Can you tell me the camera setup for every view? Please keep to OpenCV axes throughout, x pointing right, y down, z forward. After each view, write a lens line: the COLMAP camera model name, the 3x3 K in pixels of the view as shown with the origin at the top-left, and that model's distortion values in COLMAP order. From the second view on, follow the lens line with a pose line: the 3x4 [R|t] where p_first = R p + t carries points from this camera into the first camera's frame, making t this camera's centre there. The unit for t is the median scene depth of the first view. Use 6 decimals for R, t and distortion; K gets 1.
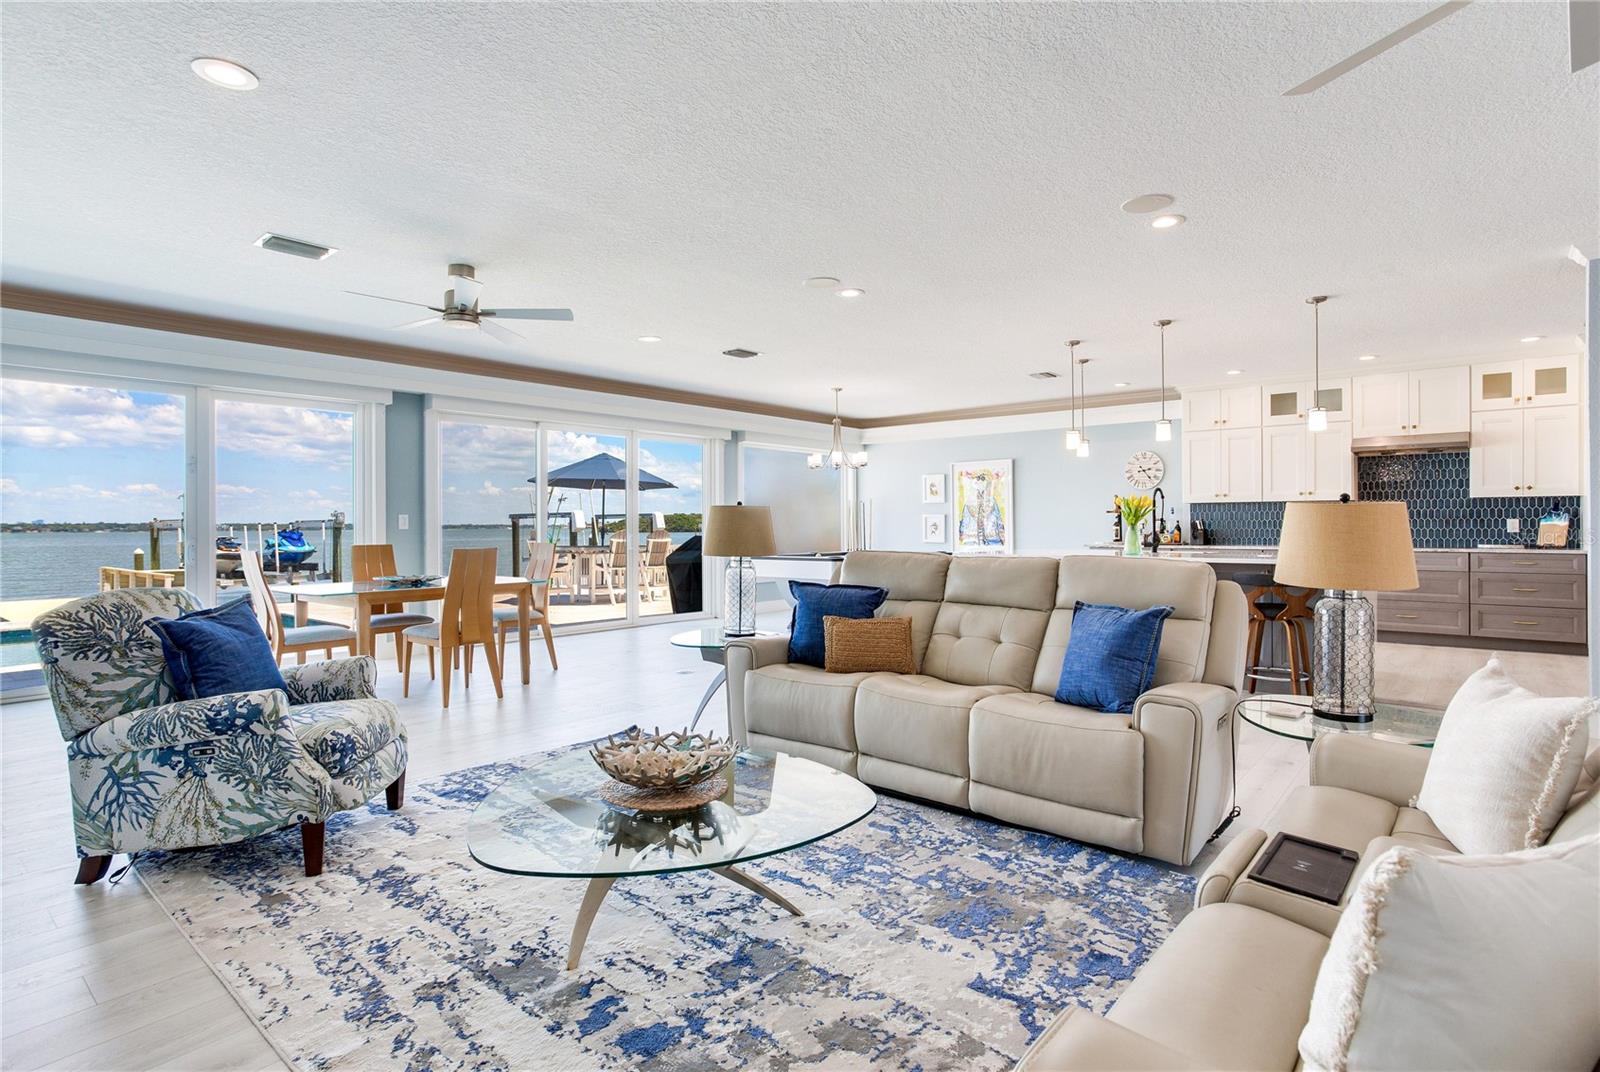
lens RADIAL K [[832.5, 0, 792.6], [0, 832.5, 526.6], [0, 0, 1]] dist [-0.073011, 0.052563]
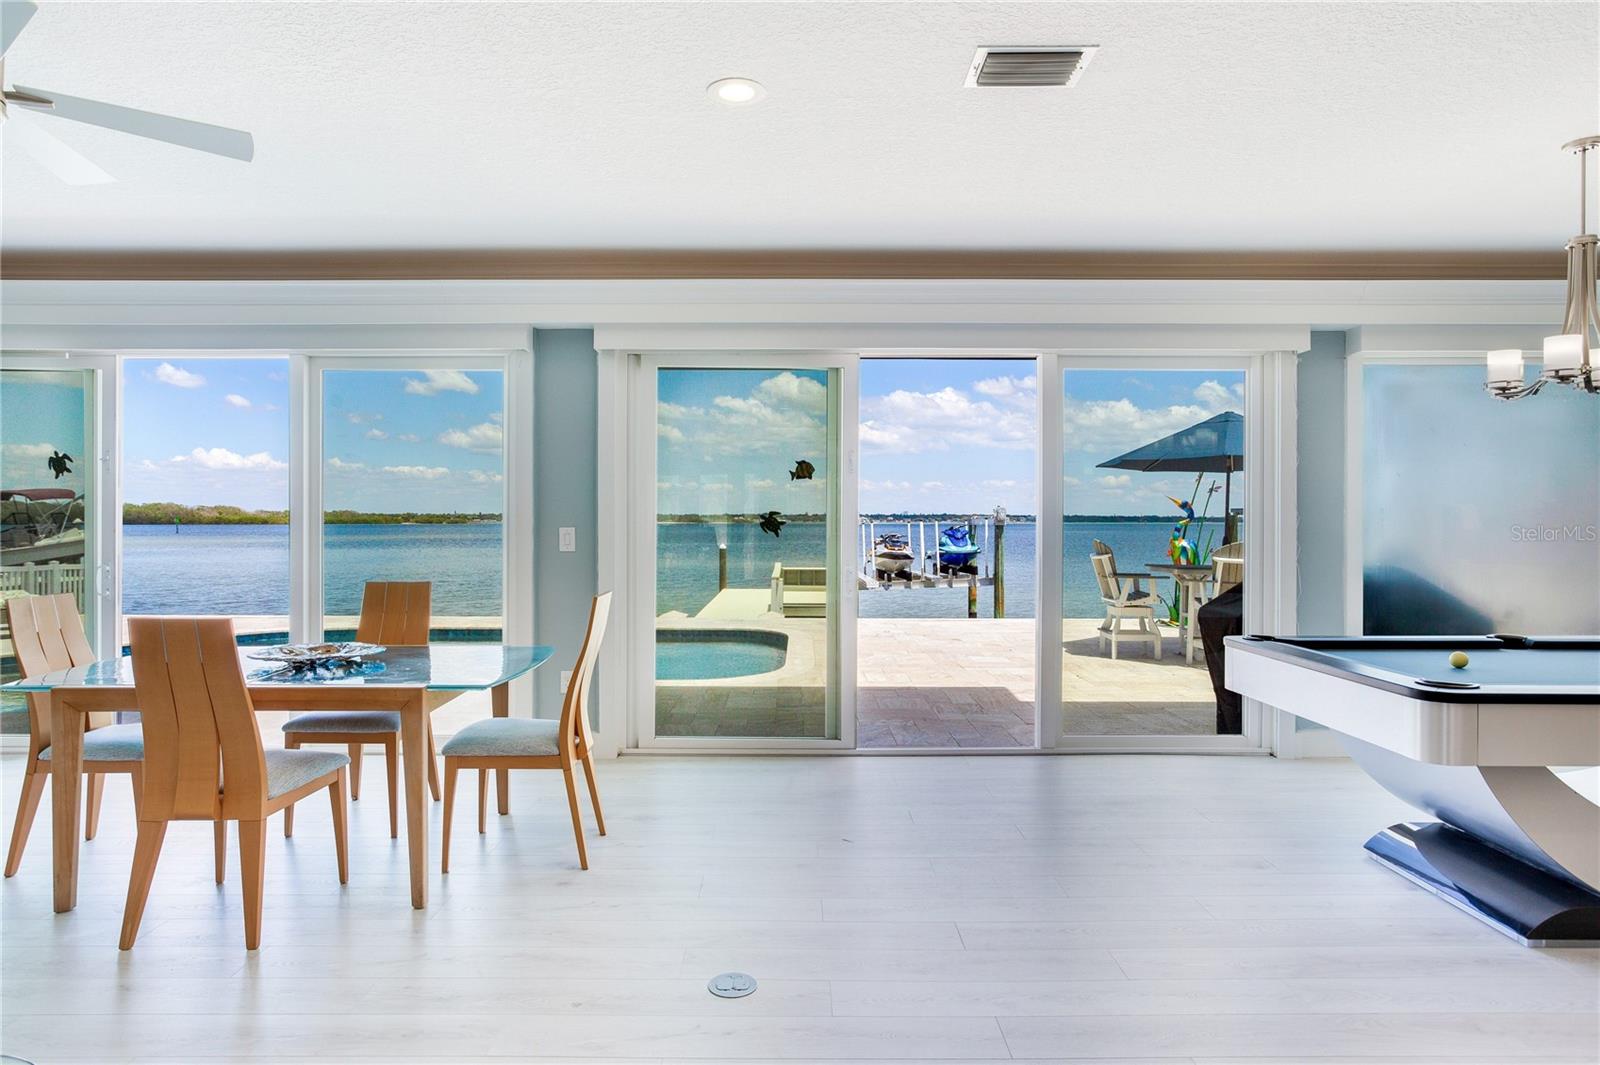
lens RADIAL K [[919.2, 0, 797.0], [0, 919.2, 504.1], [0, 0, 1]] dist [-0.005099, -0.000525]
pose [[0.653783, -0.007578, -0.756644, 0.160350], [-0.005317, 0.999879, -0.014609, -0.023065], [0.756664, 0.013575, 0.653663, 0.694536]]
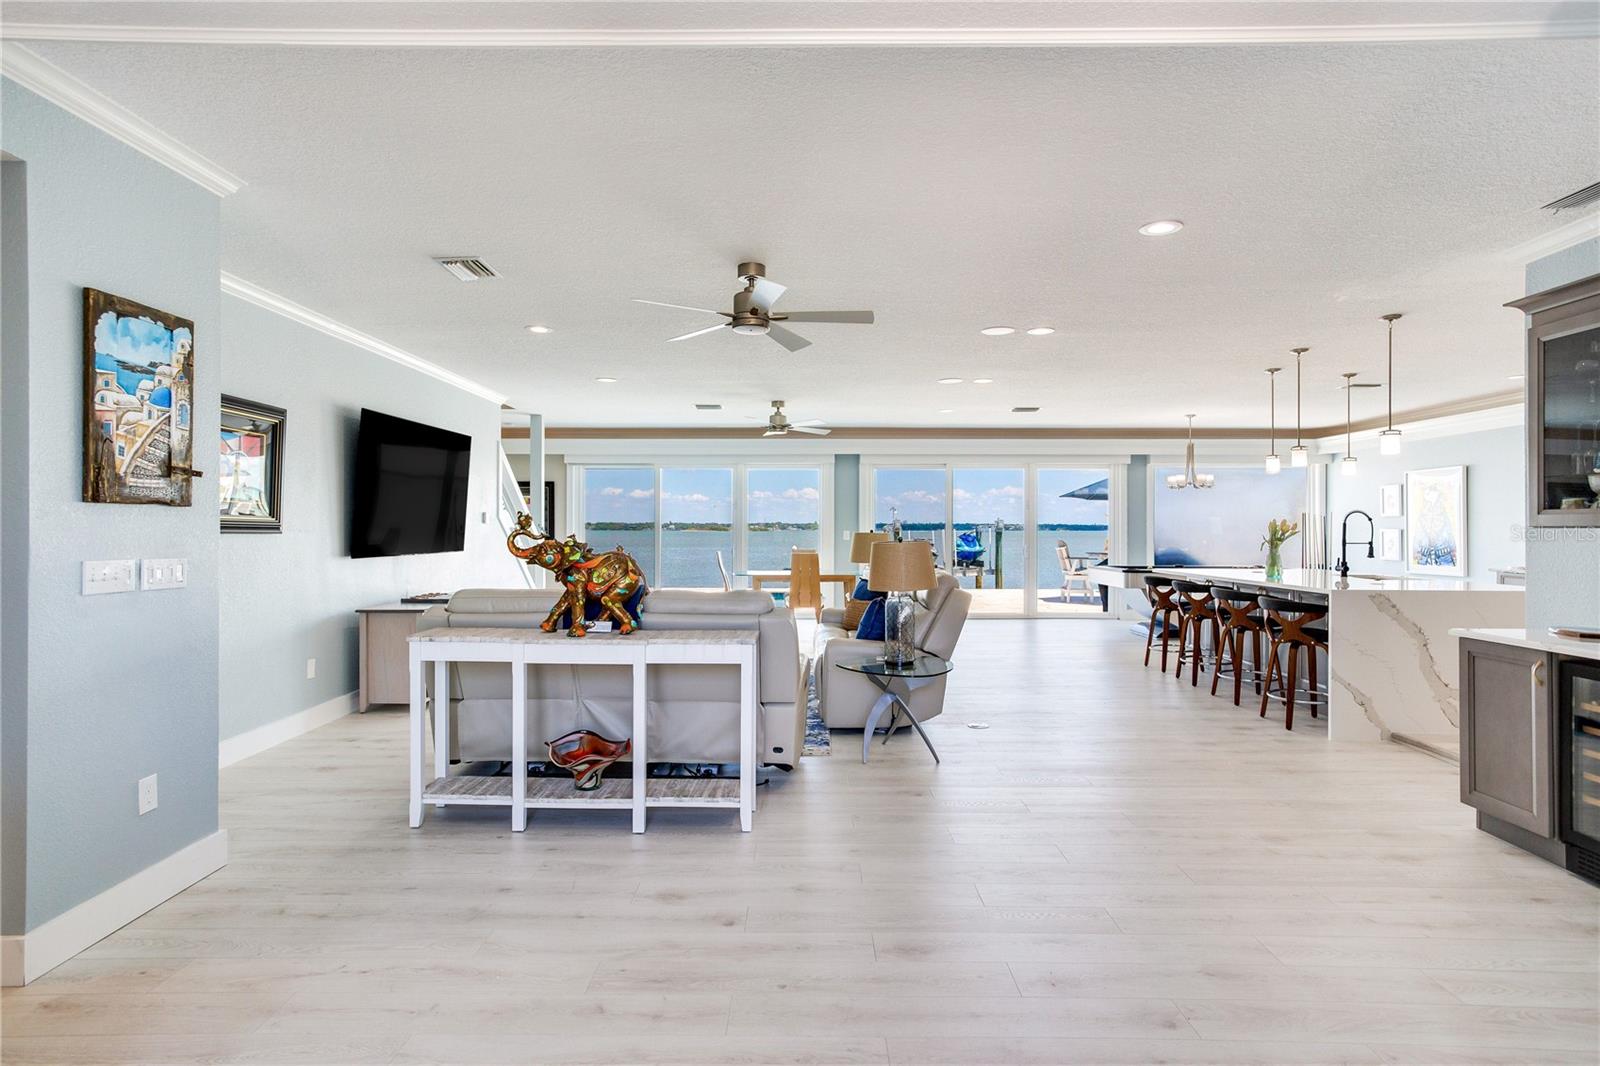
lens RADIAL K [[832.5, 0, 792.6], [0, 832.5, 523.6], [0, 0, 1]] dist [-0.073011, 0.052563]
pose [[0.639952, 0.001287, -0.768414, 0.714652], [-0.005240, 0.999983, -0.002689, -0.023888], [0.768397, 0.005747, 0.639947, -0.120217]]
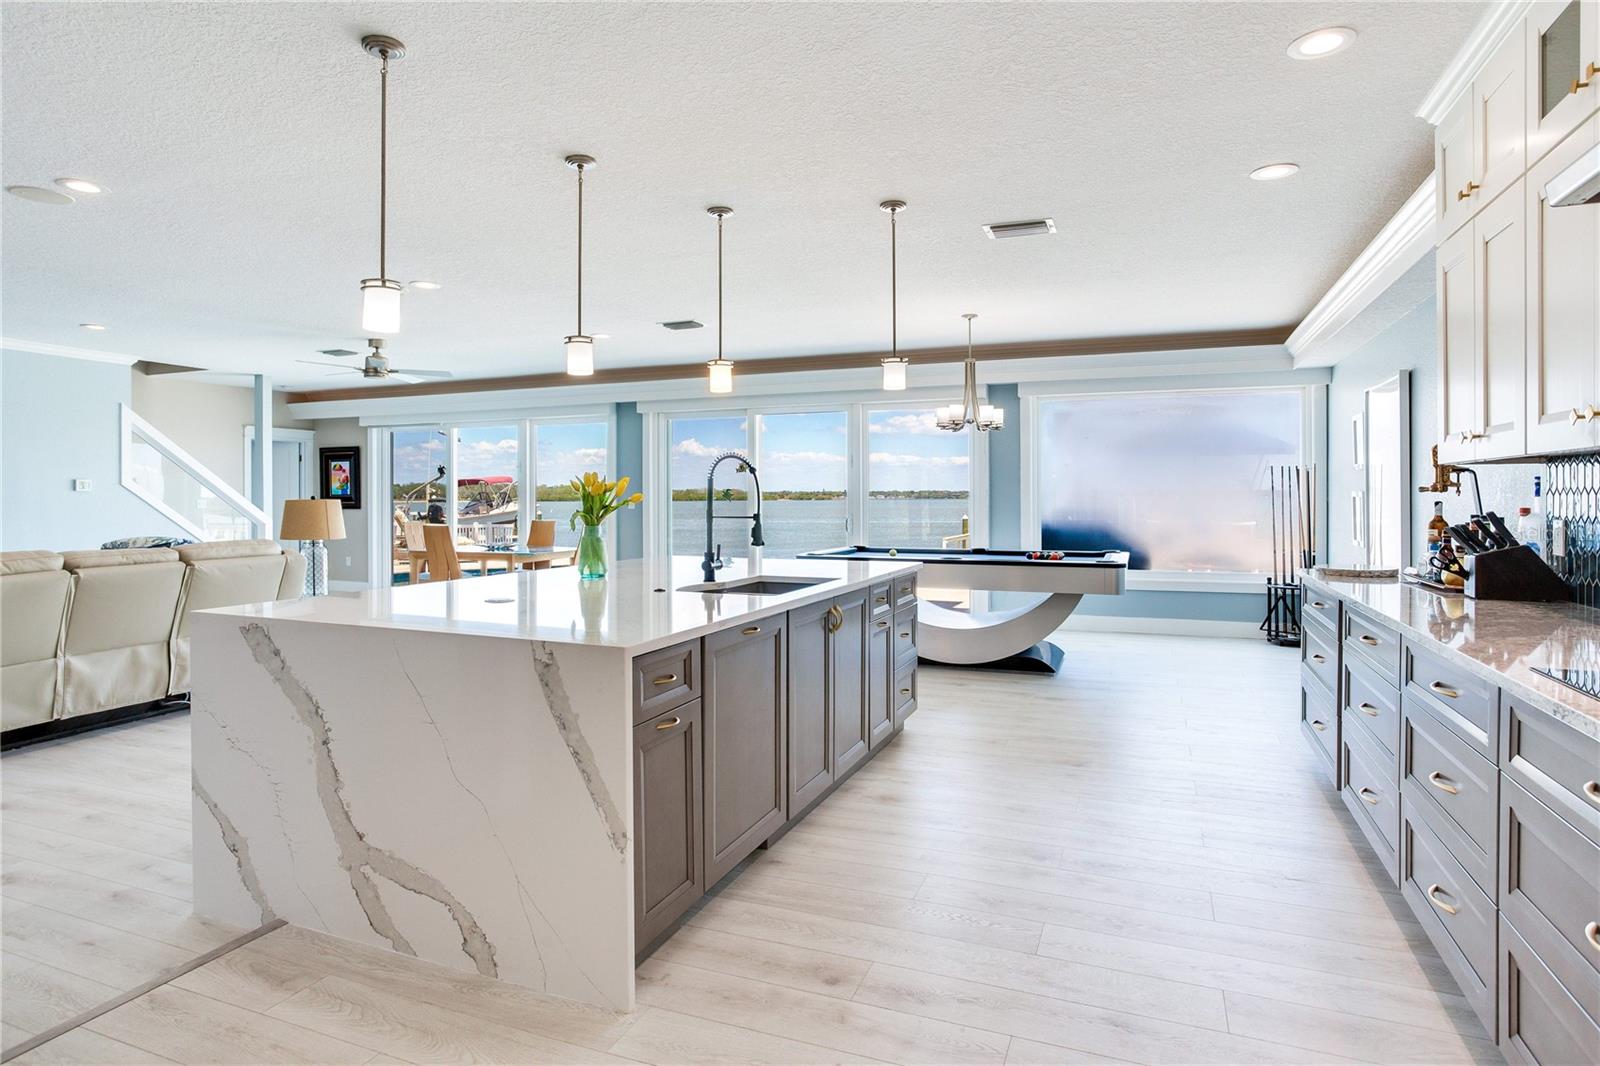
lens RADIAL K [[861.3, 0, 788.7], [0, 861.3, 500.4], [0, 0, 1]] dist [-0.014508, -0.000262]
pose [[0.310636, 0.007963, -0.950496, 0.901122], [0.000086, 0.999965, 0.008405, -0.021587], [0.950529, -0.002692, 0.310625, 0.817026]]
